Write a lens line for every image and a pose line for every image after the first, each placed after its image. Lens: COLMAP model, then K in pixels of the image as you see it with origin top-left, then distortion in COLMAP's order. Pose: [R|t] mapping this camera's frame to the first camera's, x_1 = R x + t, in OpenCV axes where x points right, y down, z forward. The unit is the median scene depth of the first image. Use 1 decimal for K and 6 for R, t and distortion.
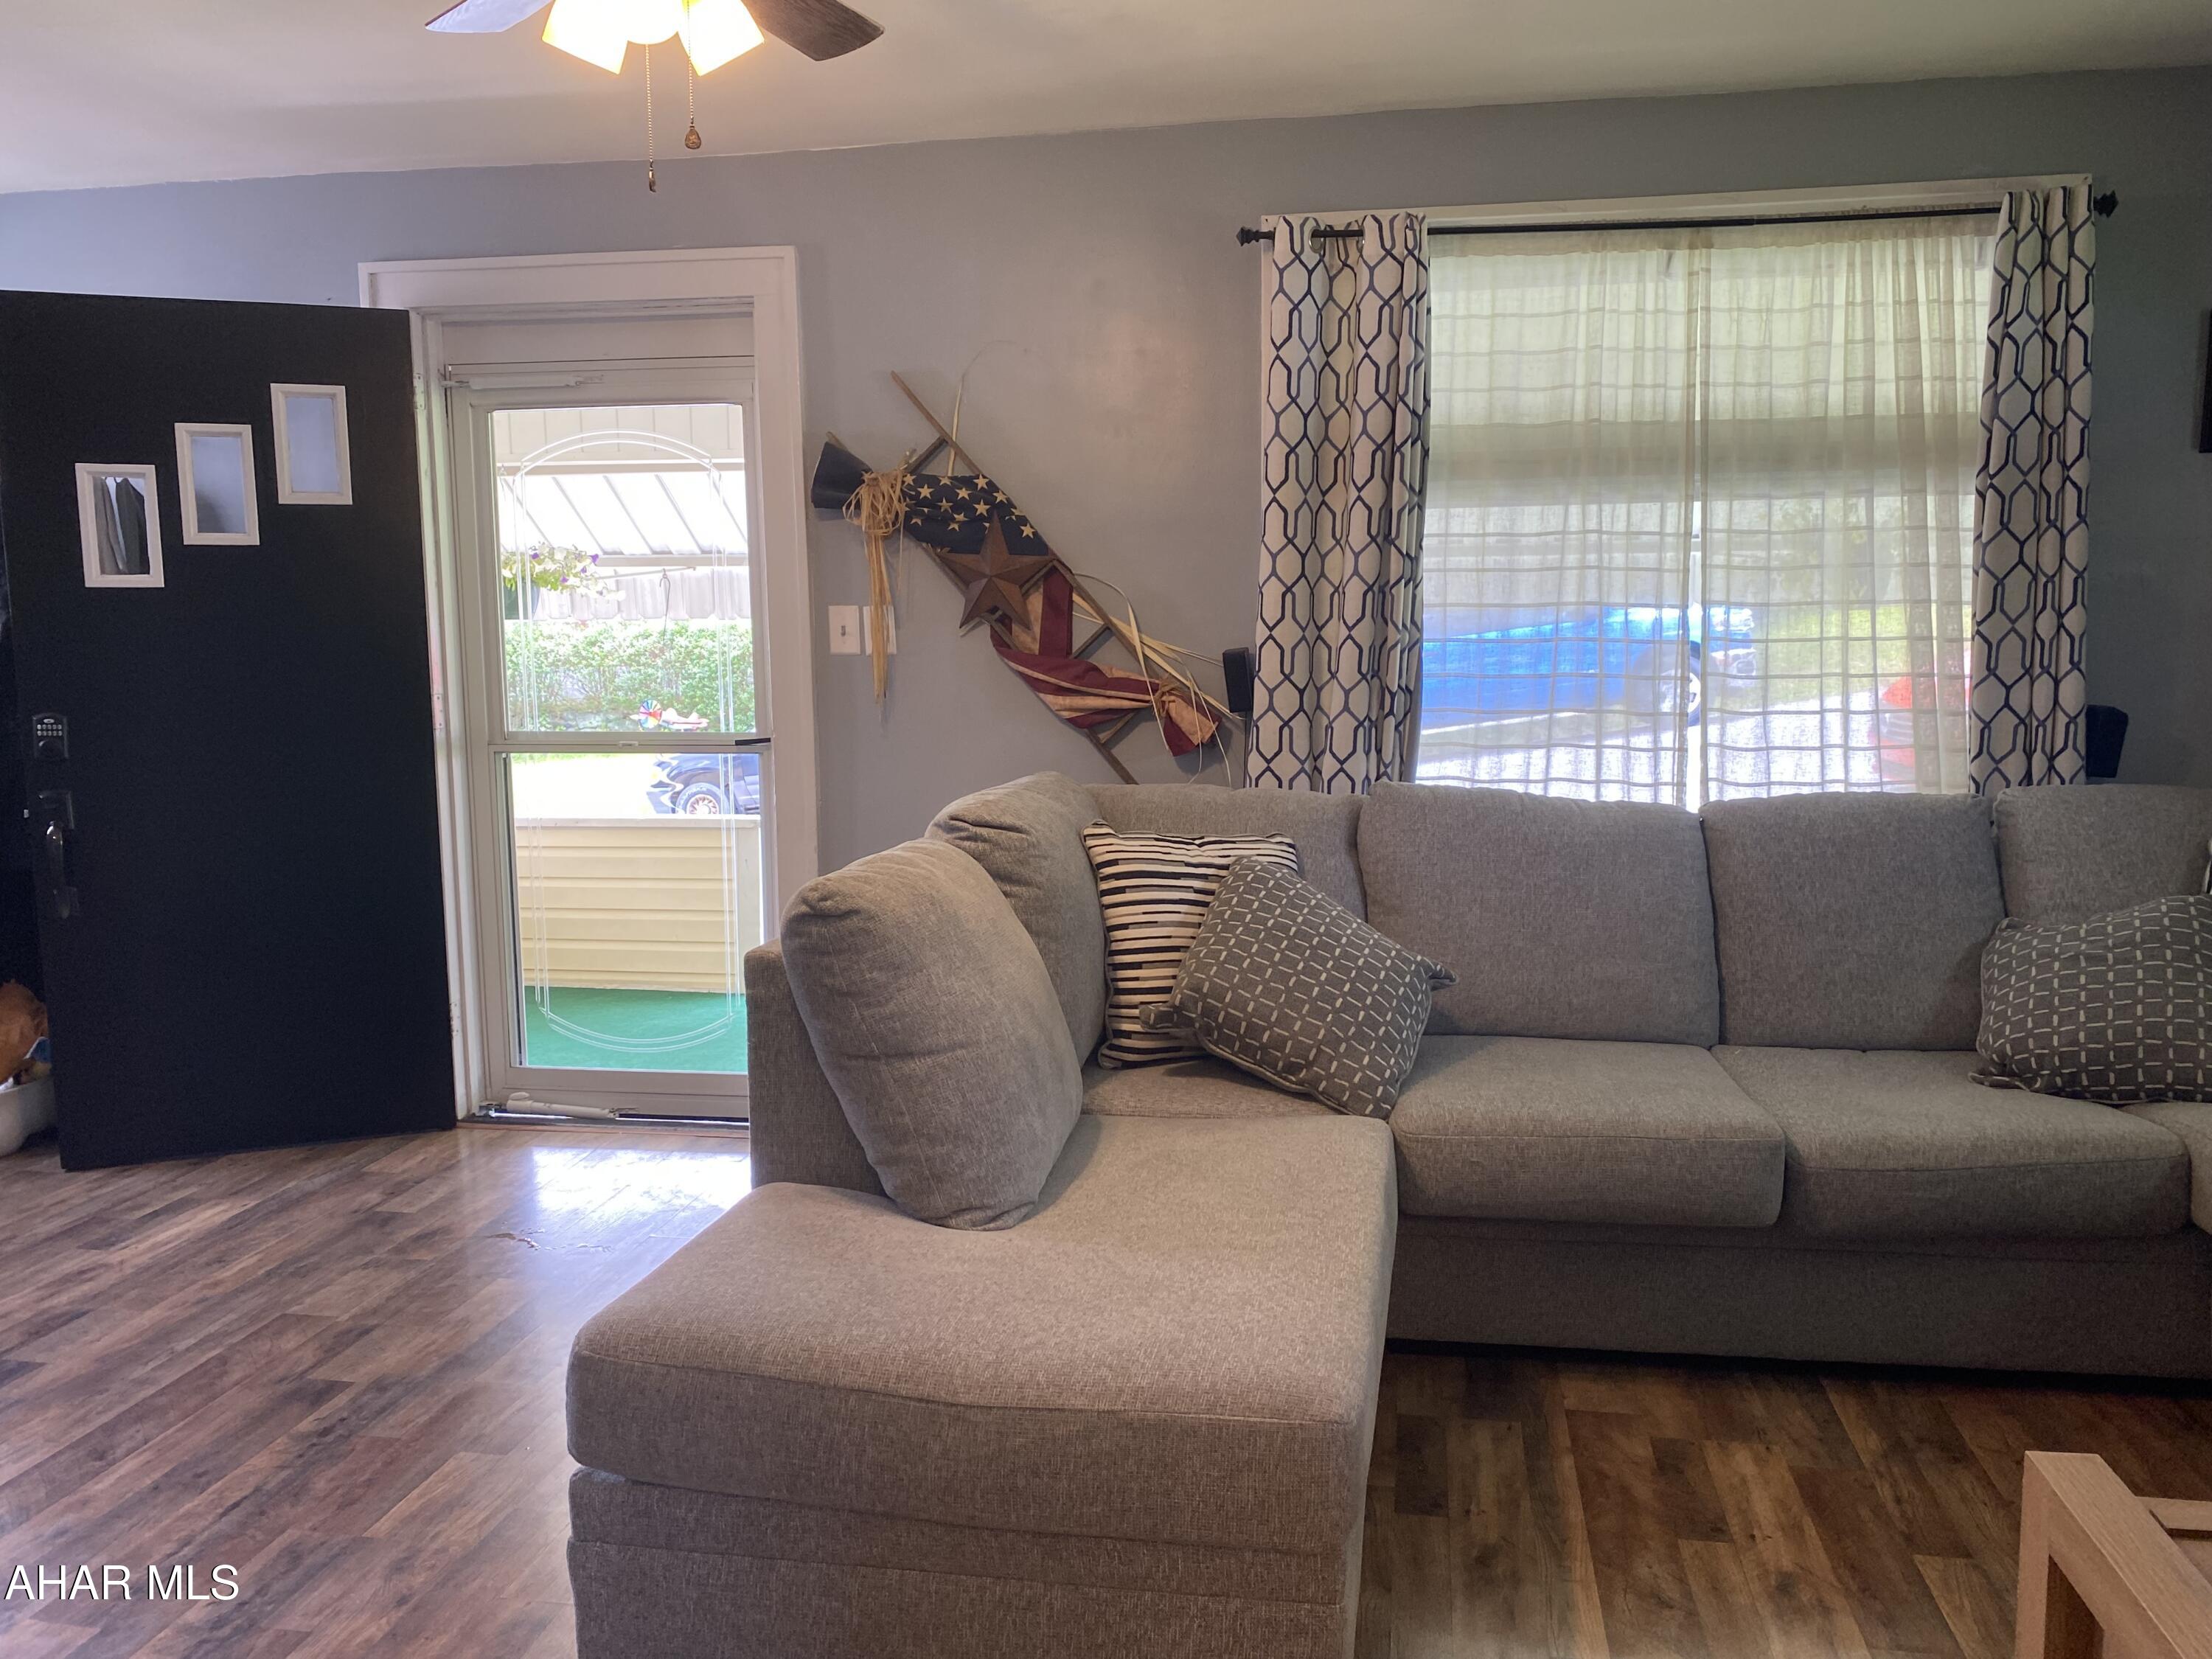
lens RADIAL K [[1687.7, 0, 1106.0], [0, 1687.7, 829.5], [0, 0, 1]] dist [0.052666, -0.070023]
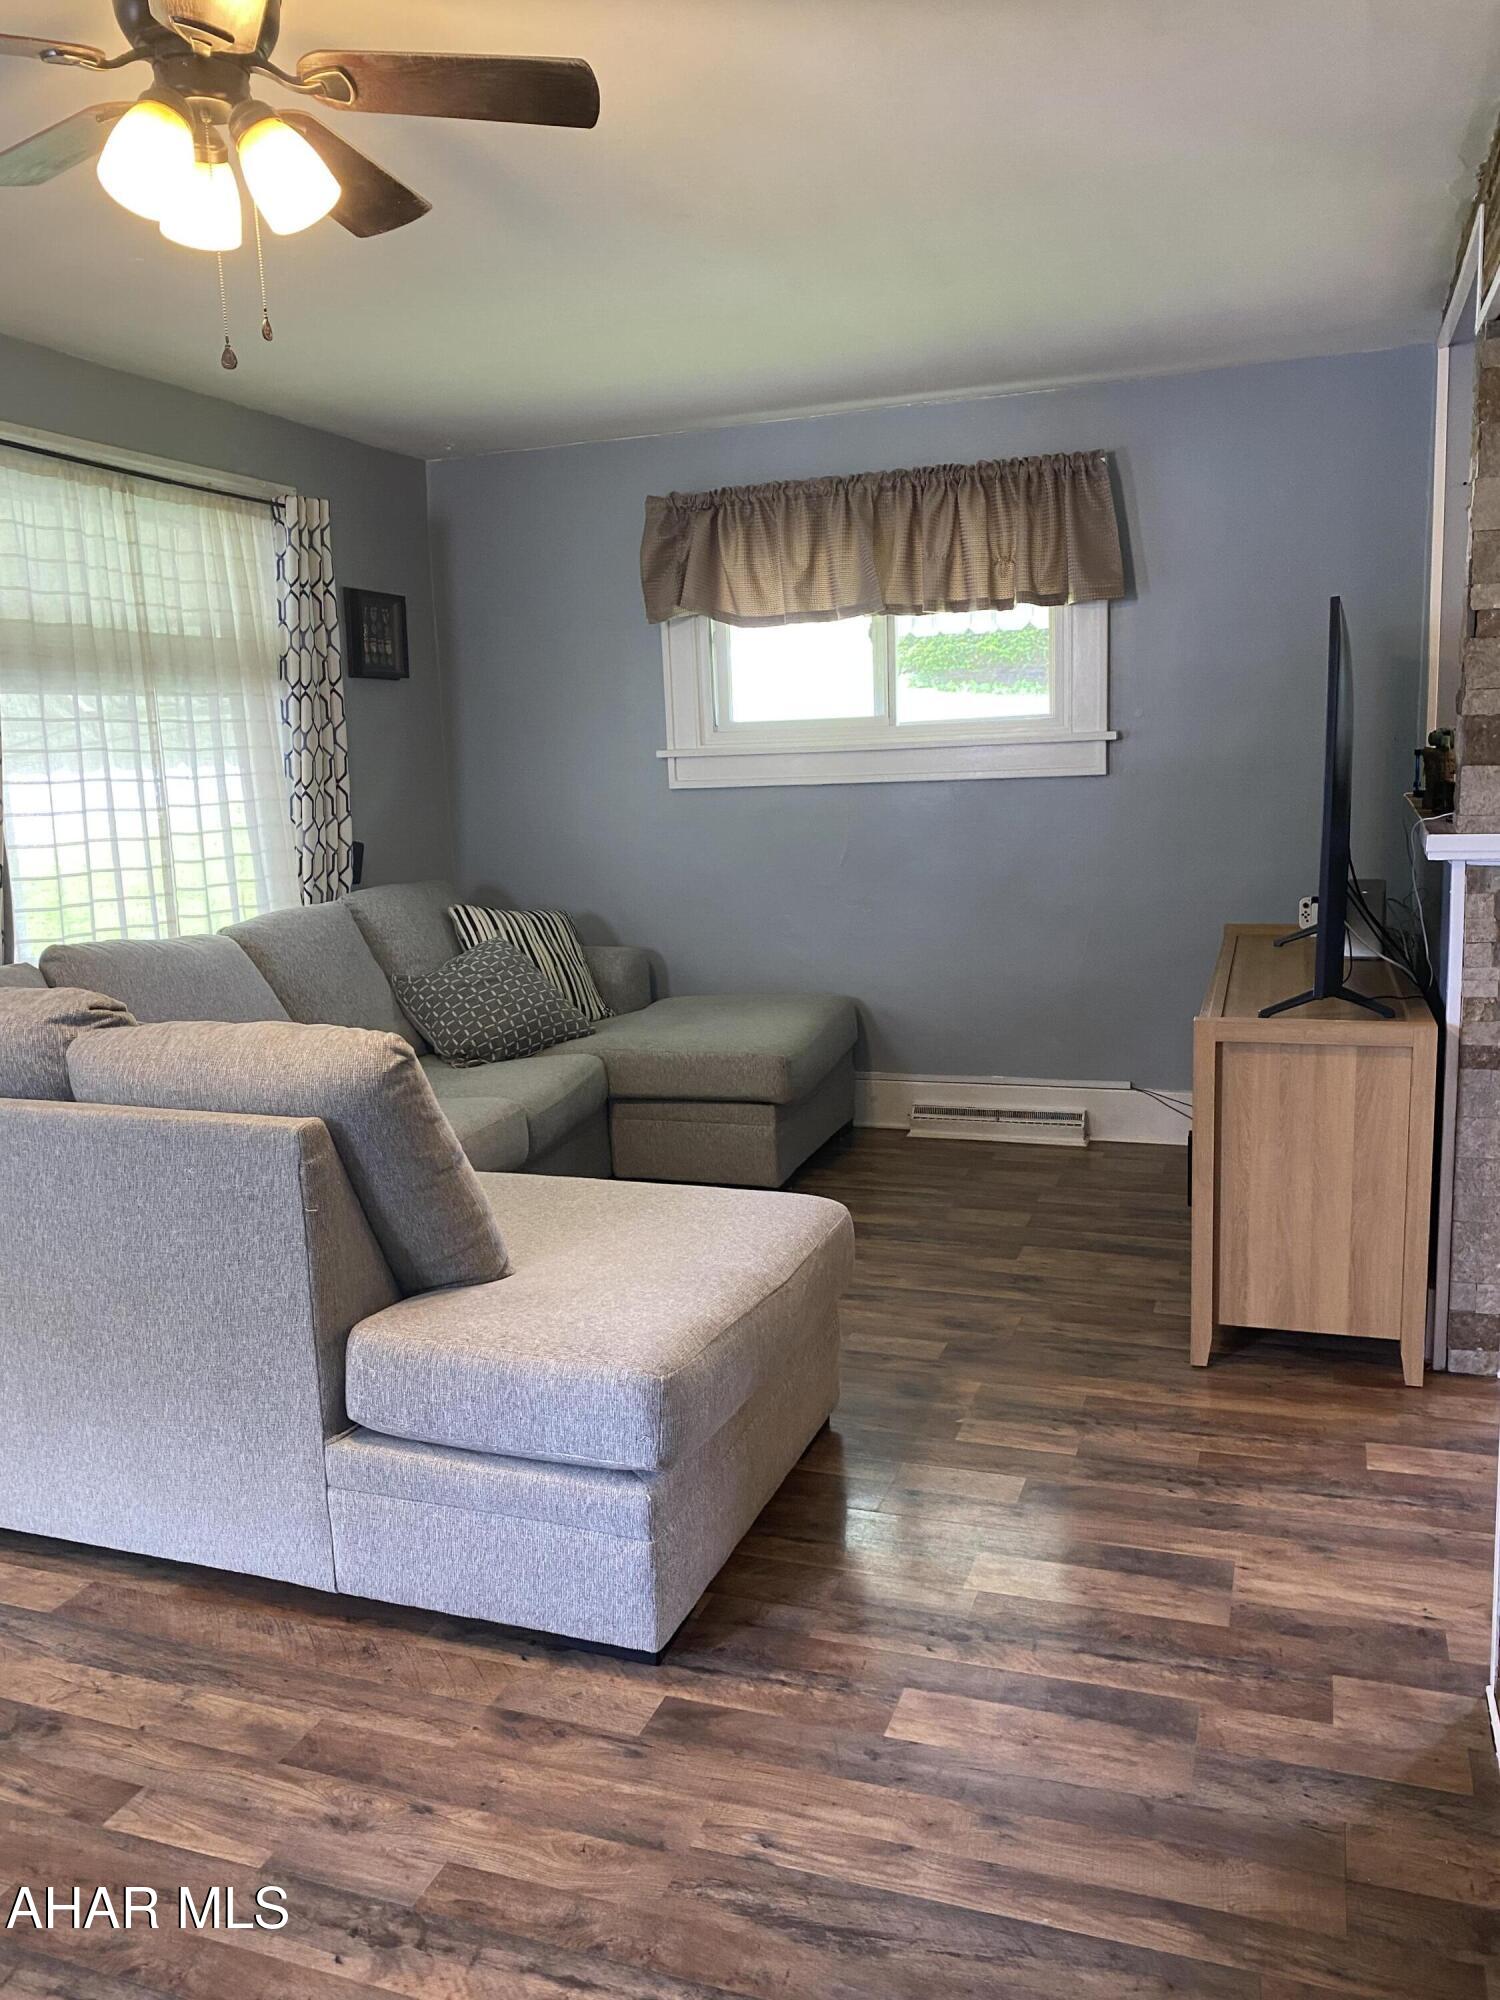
lens RADIAL K [[1526.0, 0, 750.0], [0, 1526.0, 1000.0], [0, 0, 1]] dist [0.052666, -0.070023]
pose [[0.221577, -0.163561, 0.961328, -0.697903], [0.153943, 0.979338, 0.131143, -0.055986], [-0.962915, 0.118931, 0.242178, 0.334244]]
